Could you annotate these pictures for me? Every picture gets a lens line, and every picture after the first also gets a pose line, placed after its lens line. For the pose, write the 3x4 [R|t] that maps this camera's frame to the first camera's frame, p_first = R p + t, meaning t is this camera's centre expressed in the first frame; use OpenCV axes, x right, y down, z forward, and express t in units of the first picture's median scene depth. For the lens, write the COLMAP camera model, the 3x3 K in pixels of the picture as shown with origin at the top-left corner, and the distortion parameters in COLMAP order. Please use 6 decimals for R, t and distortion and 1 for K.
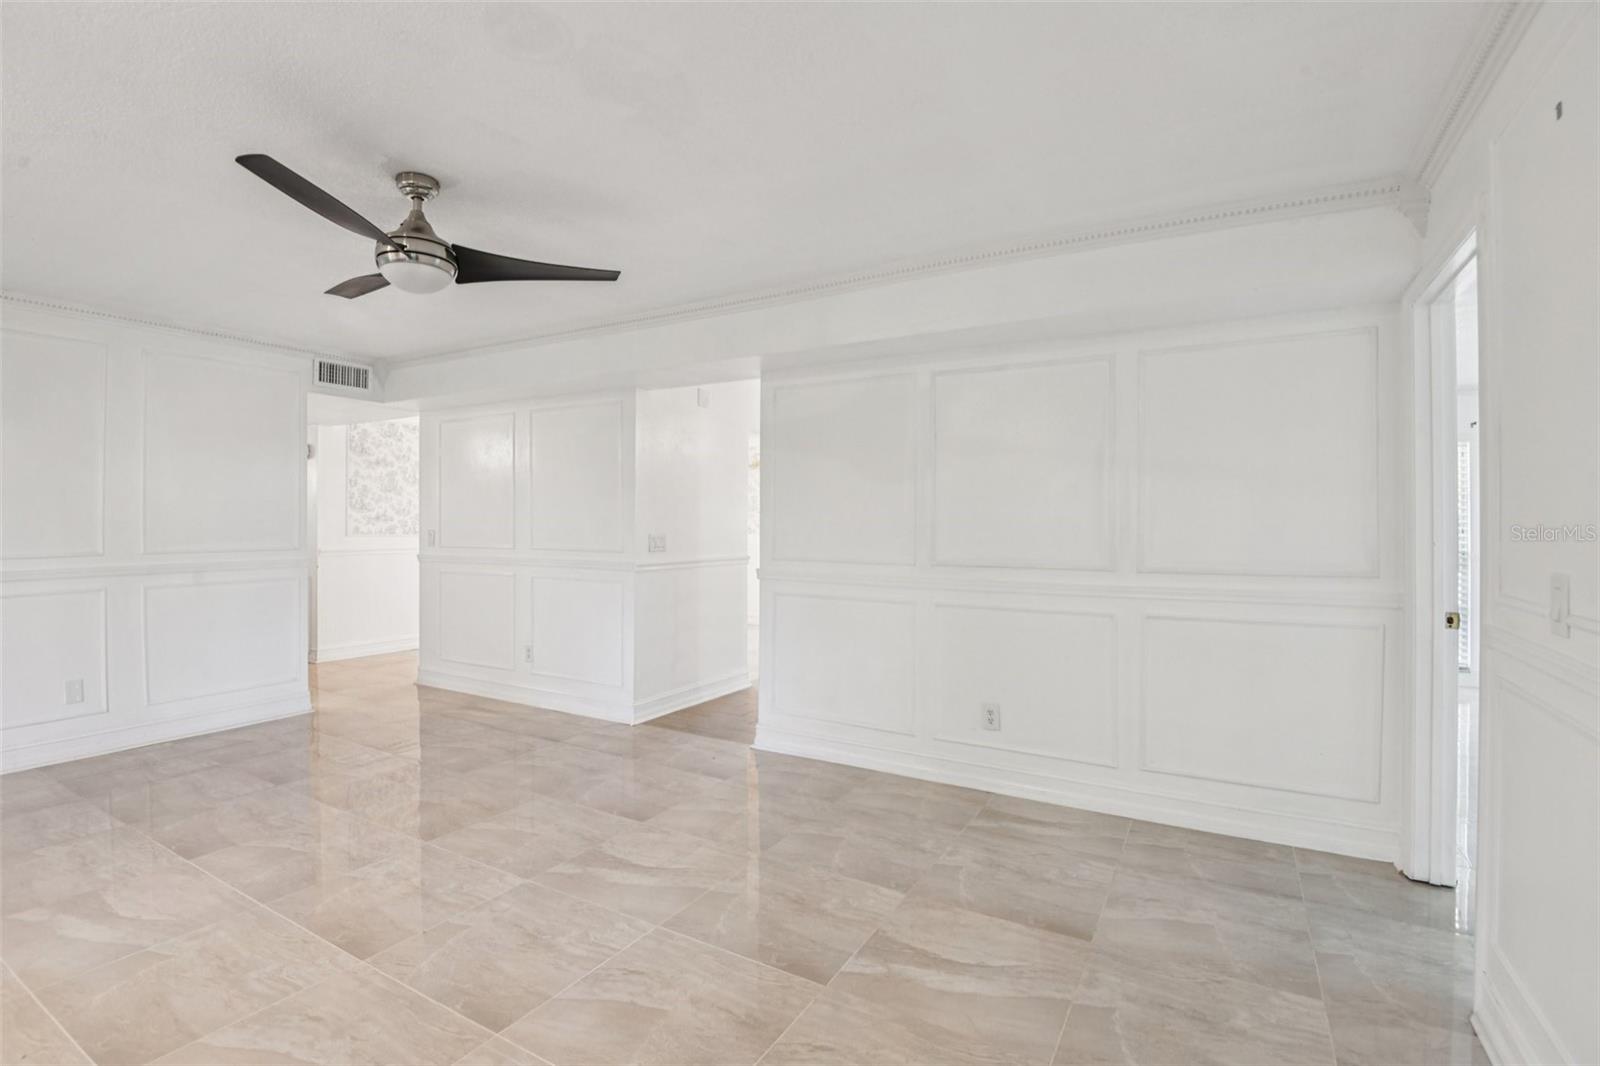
lens RADIAL K [[737.6, 0, 793.7], [0, 737.6, 512.3], [0, 0, 1]] dist [-0.001435, -0.020251]
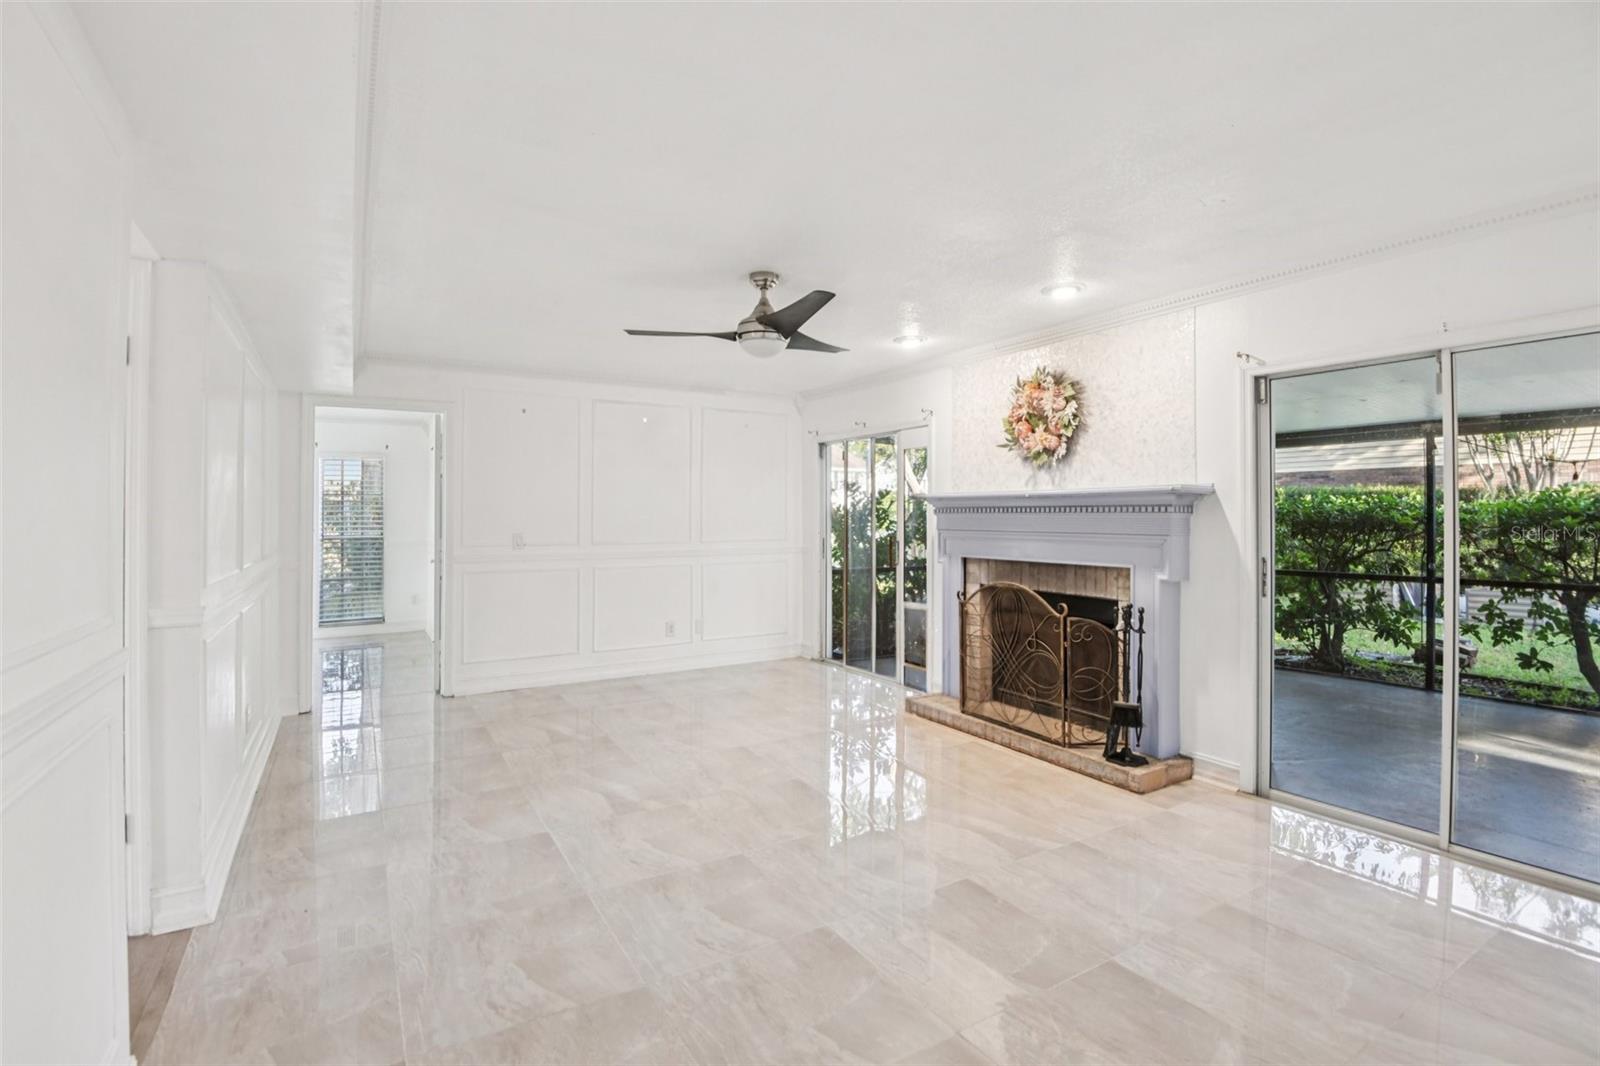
lens RADIAL K [[755.9, 0, 791.0], [0, 755.9, 514.8], [0, 0, 1]] dist [-0.001217, -0.017276]
pose [[-0.868963, 0.003836, 0.494863, -0.899756], [-0.002499, 0.999923, -0.012139, 0.013967], [-0.494871, -0.011785, -0.868886, 1.576339]]
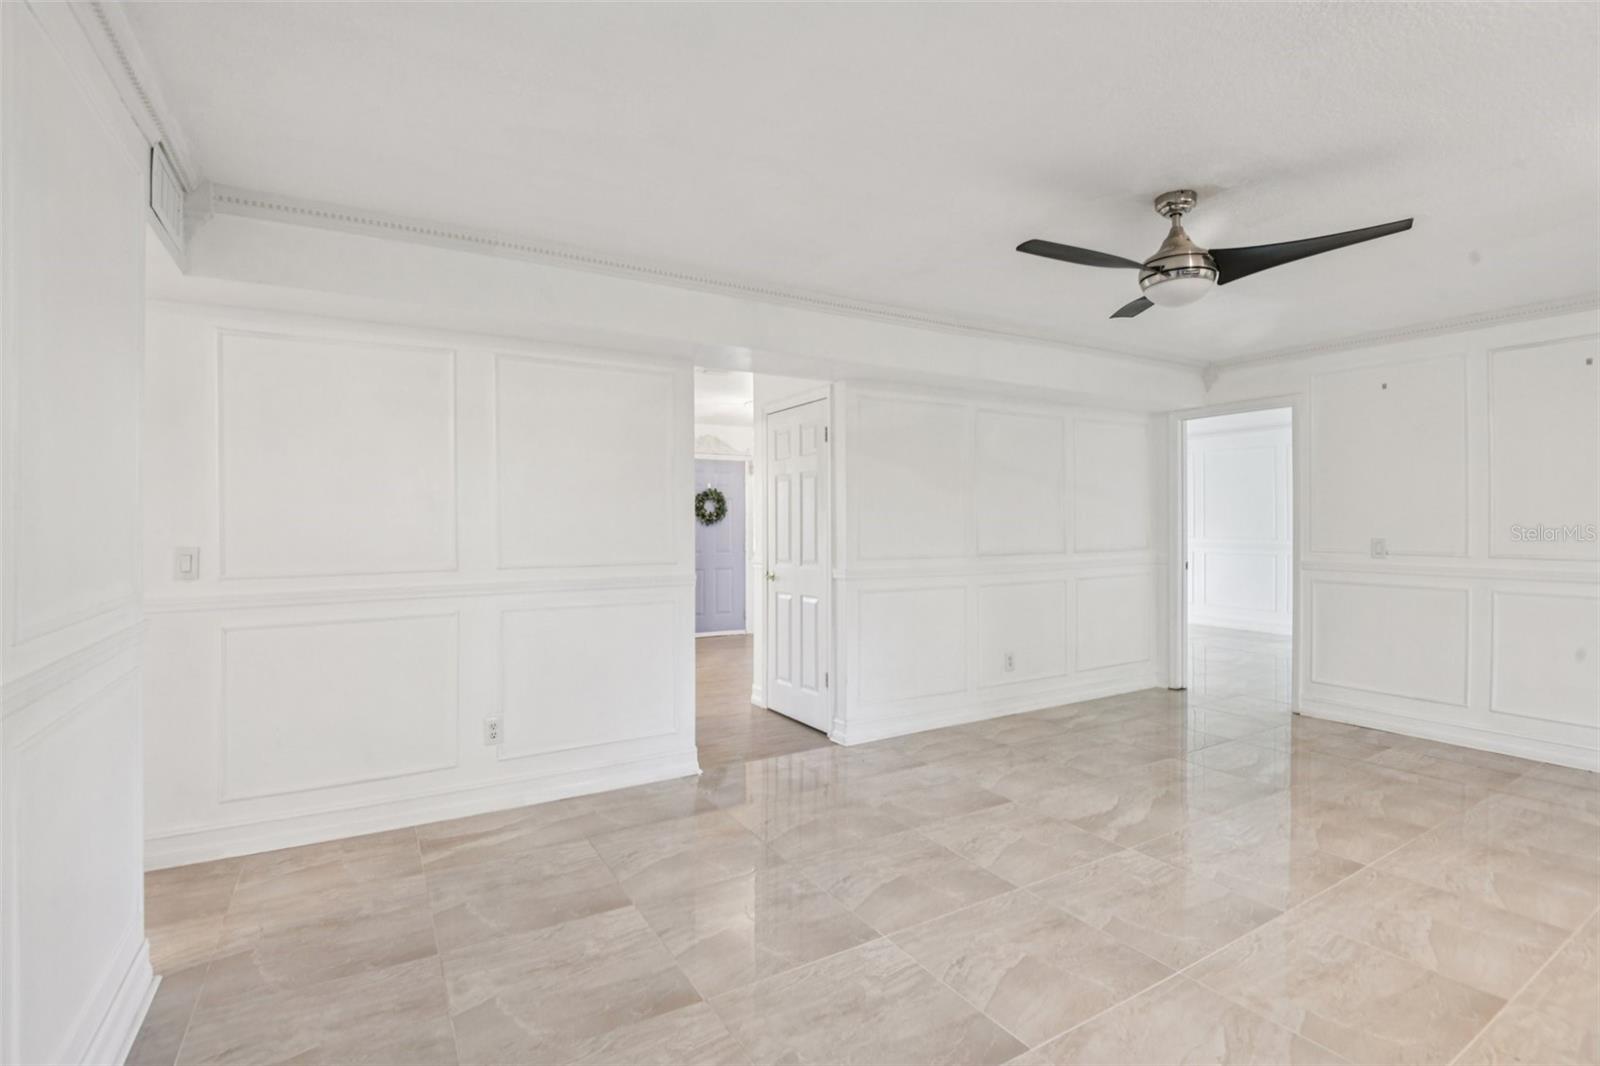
lens RADIAL K [[738.0, 0, 800.8], [0, 738.0, 528.2], [0, 0, 1]] dist [-0.019272, -0.012818]
pose [[0.490192, -0.011742, 0.871536, -1.196891], [-0.005691, 0.999845, 0.016672, 0.001942], [-0.871596, -0.013133, 0.490049, 0.689816]]
